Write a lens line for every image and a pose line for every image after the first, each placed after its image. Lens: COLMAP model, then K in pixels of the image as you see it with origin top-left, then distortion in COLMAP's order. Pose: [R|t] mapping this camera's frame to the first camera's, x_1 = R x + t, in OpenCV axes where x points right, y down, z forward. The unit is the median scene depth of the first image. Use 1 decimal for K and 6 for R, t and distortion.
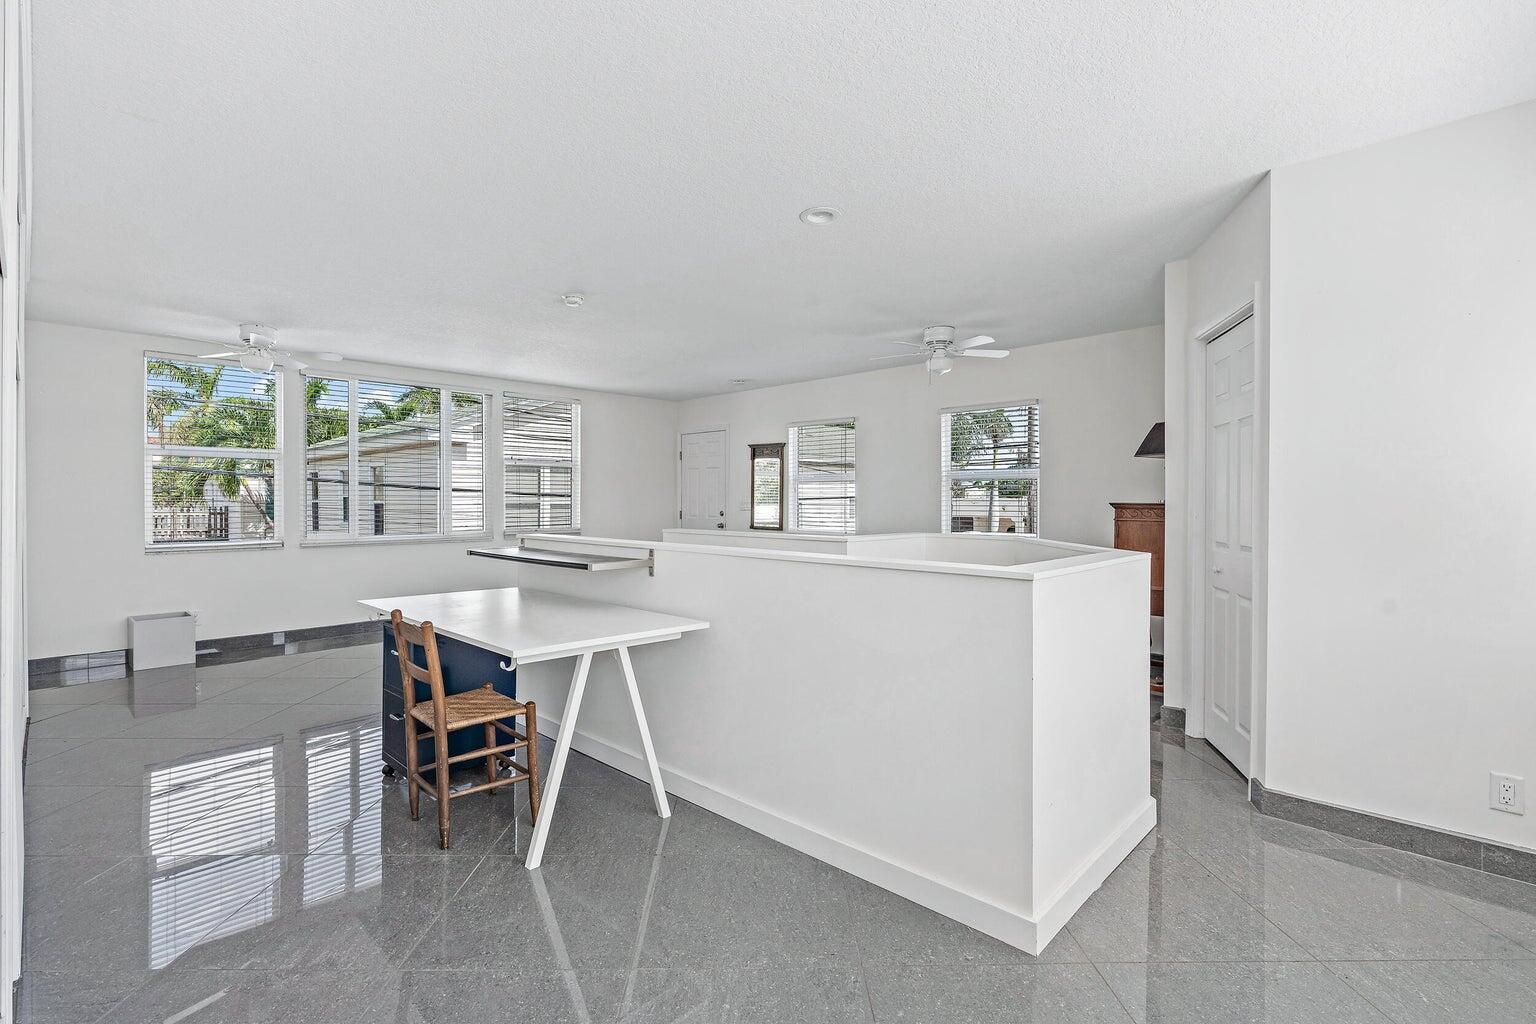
lens RADIAL K [[722.5, 0, 771.2], [0, 722.5, 512.9], [0, 0, 1]] dist [0.000139, 0.000480]
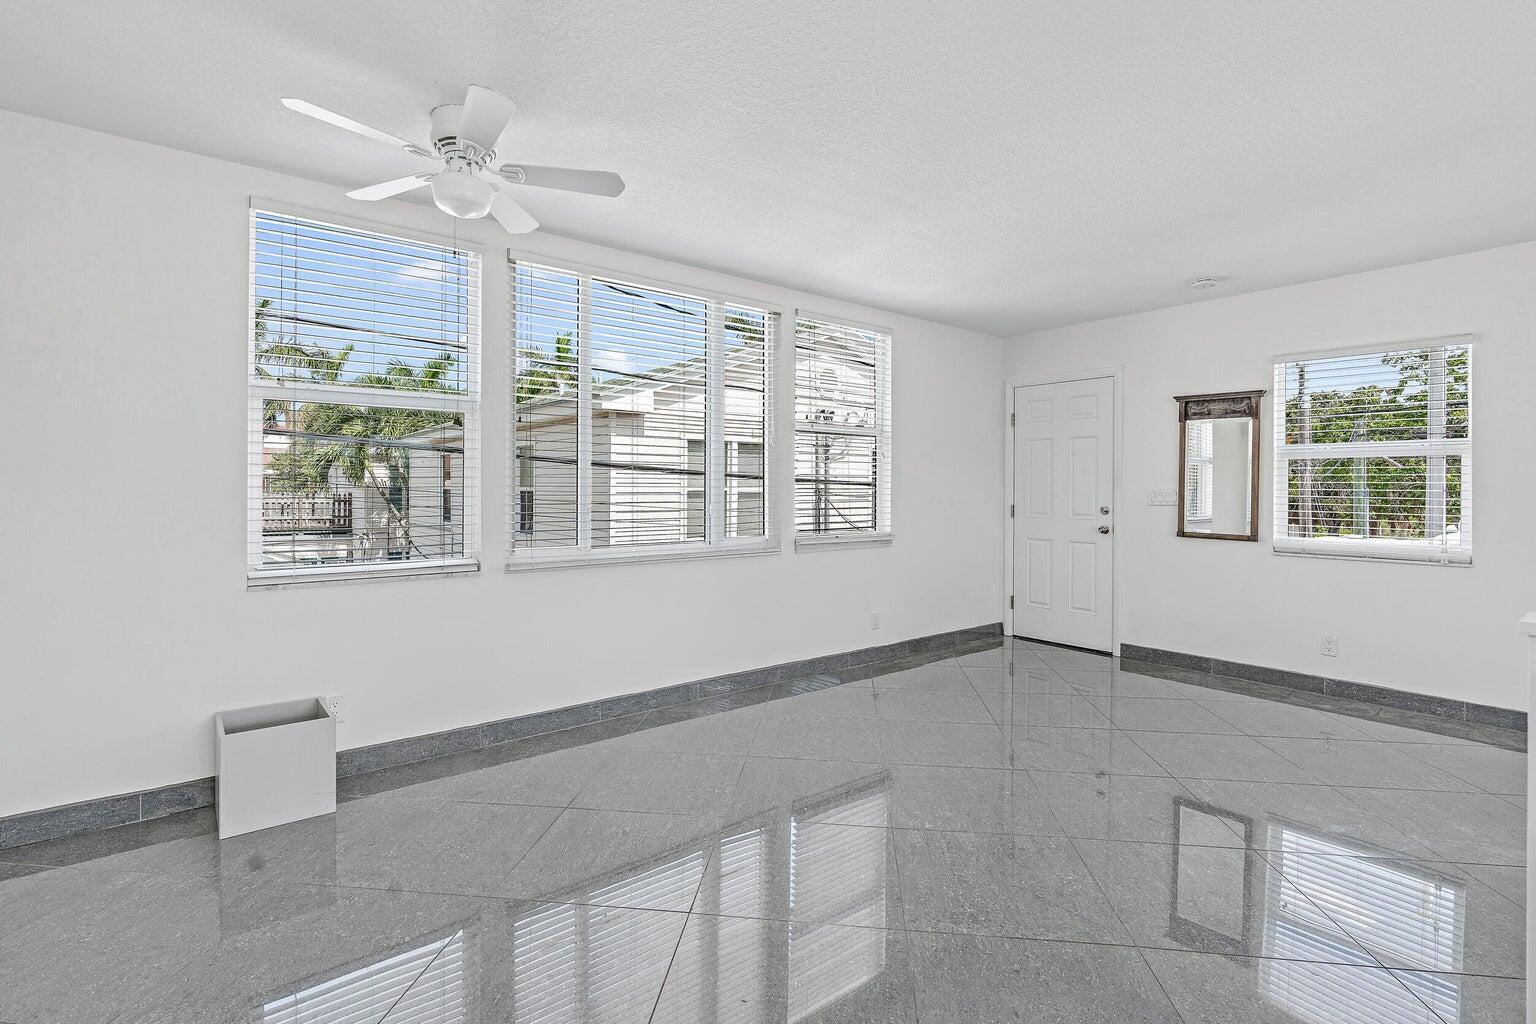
lens RADIAL K [[722.5, 0, 764.9], [0, 722.5, 498.6], [0, 0, 1]] dist [0.000139, 0.000480]
pose [[0.992930, 0.004259, -0.118625, -0.297326], [-0.004604, 0.999986, -0.002634, -0.006491], [0.118612, 0.003162, 0.992936, 0.360555]]
